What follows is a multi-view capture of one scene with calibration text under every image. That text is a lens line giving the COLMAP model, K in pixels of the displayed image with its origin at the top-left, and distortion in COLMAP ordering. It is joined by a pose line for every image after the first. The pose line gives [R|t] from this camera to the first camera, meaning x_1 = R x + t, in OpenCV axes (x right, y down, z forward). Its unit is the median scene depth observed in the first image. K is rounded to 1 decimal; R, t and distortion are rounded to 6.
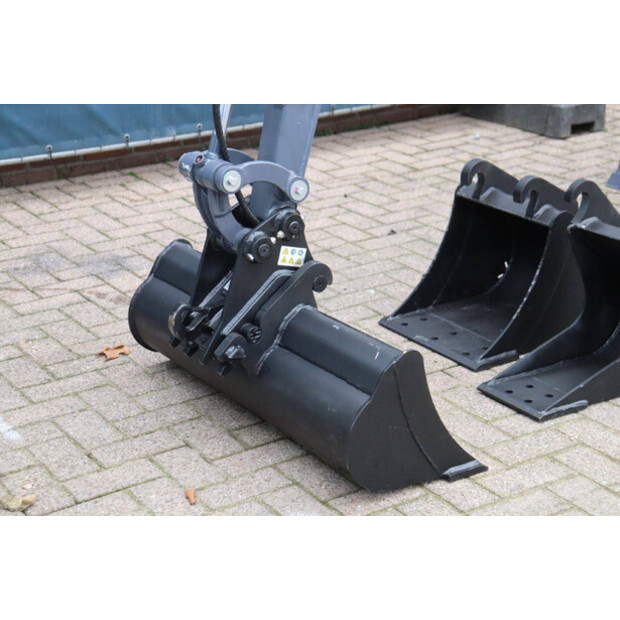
lens RADIAL K [[1343.1, 0, 312.0], [0, 1343.1, 311.2], [0, 0, 1]] dist [0.358886, 0.000000]
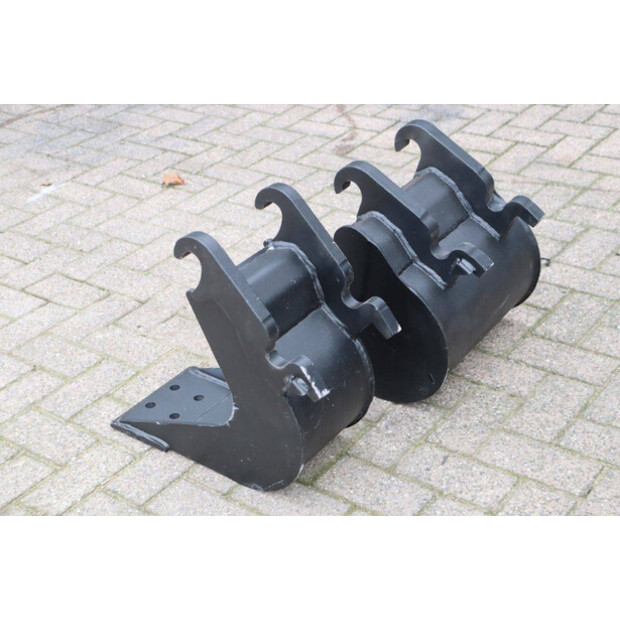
lens RADIAL K [[1028.3, 0, 310.5], [0, 1028.3, 310.2], [0, 0, 1]] dist [0.170403, 0.000000]
pose [[0.357478, 0.472605, -0.805515, 0.611637], [-0.258122, 0.878909, 0.401114, -0.236974], [0.897543, 0.064531, 0.436180, 0.738924]]
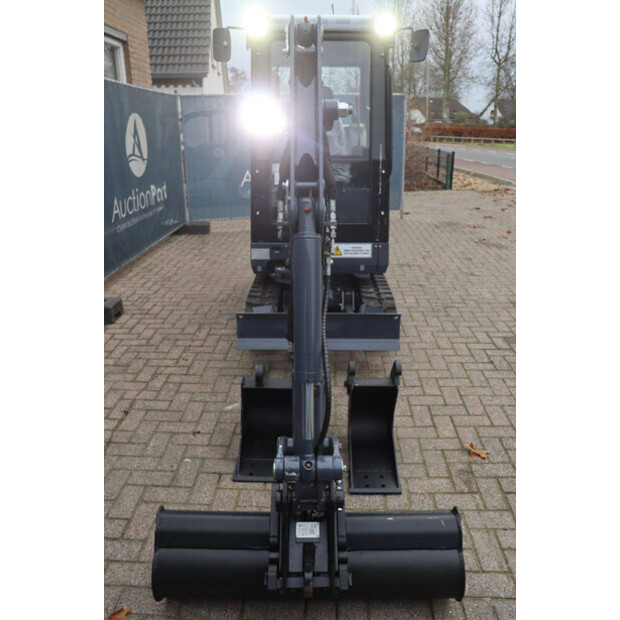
lens RADIAL K [[500.8, 0, 314.5], [0, 500.8, 307.1], [0, 0, 1]] dist [-0.132129, 0.033556]
pose [[0.557041, -0.256145, 0.789997, -0.316710], [0.269749, 0.955475, 0.119594, -0.241233], [-0.785456, 0.146482, 0.601334, 0.586578]]
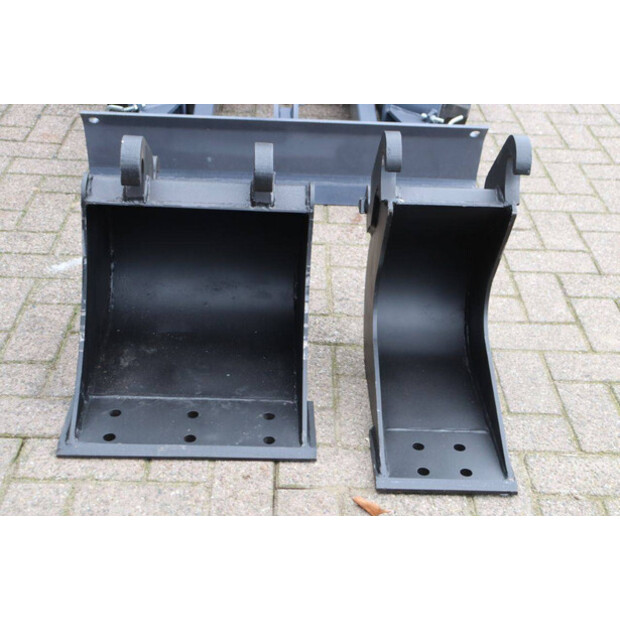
lens RADIAL K [[912.9, 0, 315.6], [0, 912.9, 309.1], [0, 0, 1]] dist [0.095535, 0.000000]
pose [[0.515596, -0.404094, 0.755559, -0.174455], [0.232472, 0.914703, 0.330568, -0.161121], [-0.824692, 0.005207, 0.565558, 0.732095]]
